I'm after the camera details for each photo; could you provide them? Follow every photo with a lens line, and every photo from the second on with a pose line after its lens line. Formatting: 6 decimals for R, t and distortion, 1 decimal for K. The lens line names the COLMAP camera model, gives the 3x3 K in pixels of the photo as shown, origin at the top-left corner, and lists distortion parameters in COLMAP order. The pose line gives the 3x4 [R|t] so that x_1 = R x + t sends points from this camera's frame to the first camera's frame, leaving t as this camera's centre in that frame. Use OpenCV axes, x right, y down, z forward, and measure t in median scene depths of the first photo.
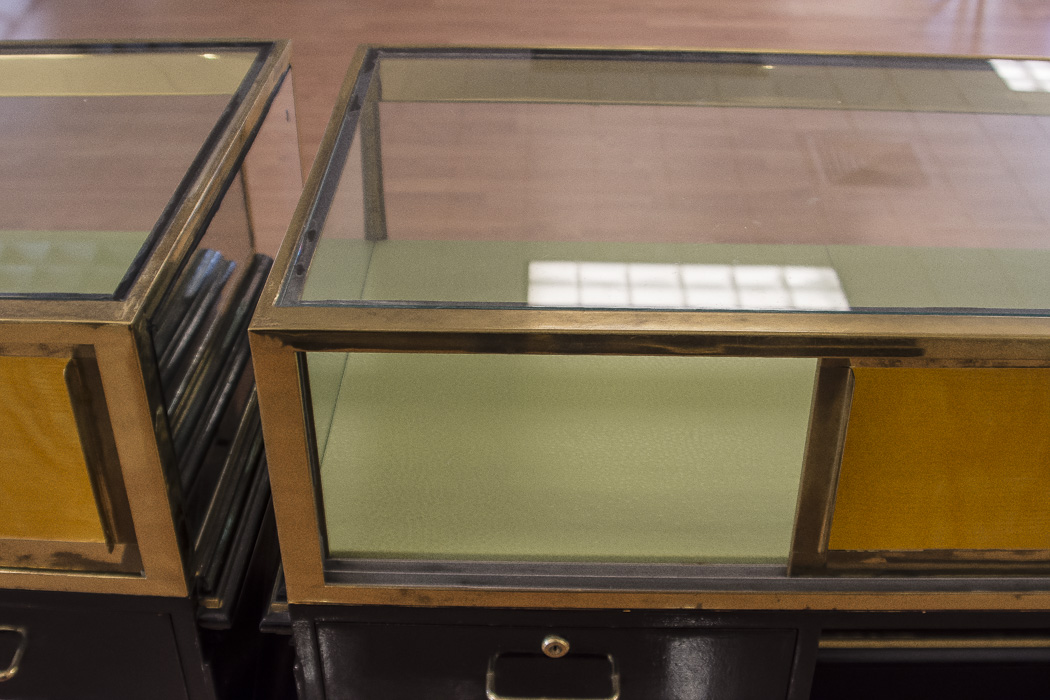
lens RADIAL K [[1298.7, 0, 531.8], [0, 1298.7, 349.1], [0, 0, 1]] dist [-0.120100, 0.000000]
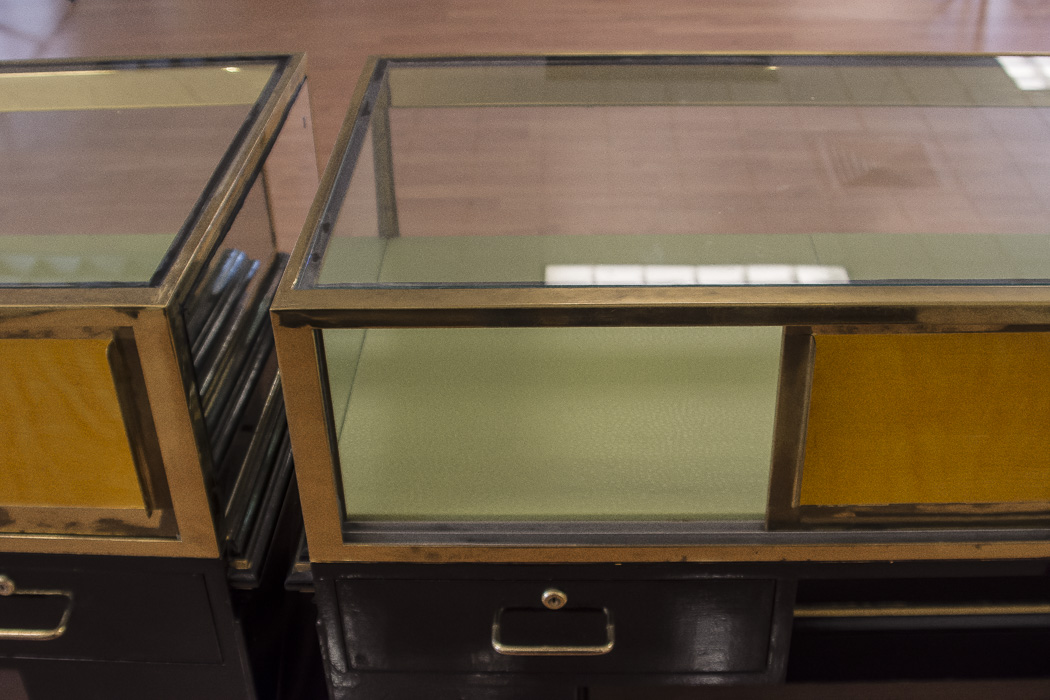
lens RADIAL K [[1298.7, 0, 524.6], [0, 1298.7, 349.7], [0, 0, 1]] dist [-0.120100, 0.000000]
pose [[0.999530, -0.017962, -0.024840, 0.024285], [0.017797, 0.999818, -0.006852, 0.026283], [0.024958, 0.006406, 0.999668, -0.099140]]
